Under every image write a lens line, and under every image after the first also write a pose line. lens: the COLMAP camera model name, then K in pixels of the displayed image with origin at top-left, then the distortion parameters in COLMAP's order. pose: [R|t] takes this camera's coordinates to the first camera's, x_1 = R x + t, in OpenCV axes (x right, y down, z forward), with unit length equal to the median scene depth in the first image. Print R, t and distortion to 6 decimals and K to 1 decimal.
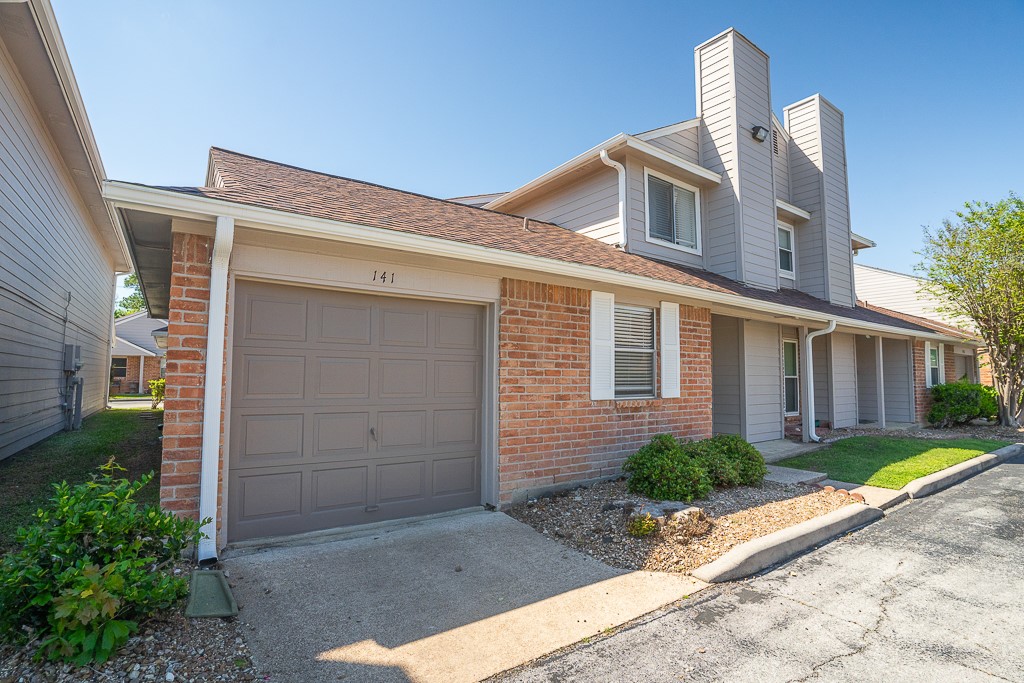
lens RADIAL K [[497.8, 0, 512.0], [0, 497.8, 341.5], [0, 0, 1]] dist [-0.074659, 0.000103]
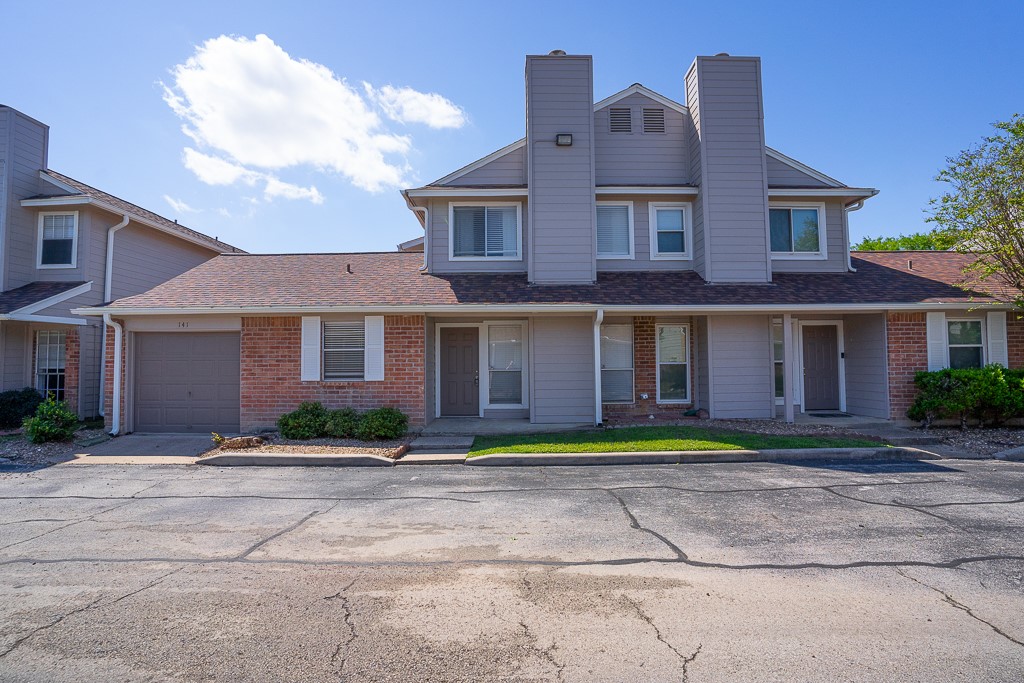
lens RADIAL K [[497.8, 0, 512.0], [0, 497.8, 341.5], [0, 0, 1]] dist [-0.074659, 0.000103]
pose [[0.823287, -0.038854, -0.566295, 1.719234], [0.054784, 0.998436, 0.011143, 0.003481], [0.564976, -0.040198, 0.824128, 0.020728]]
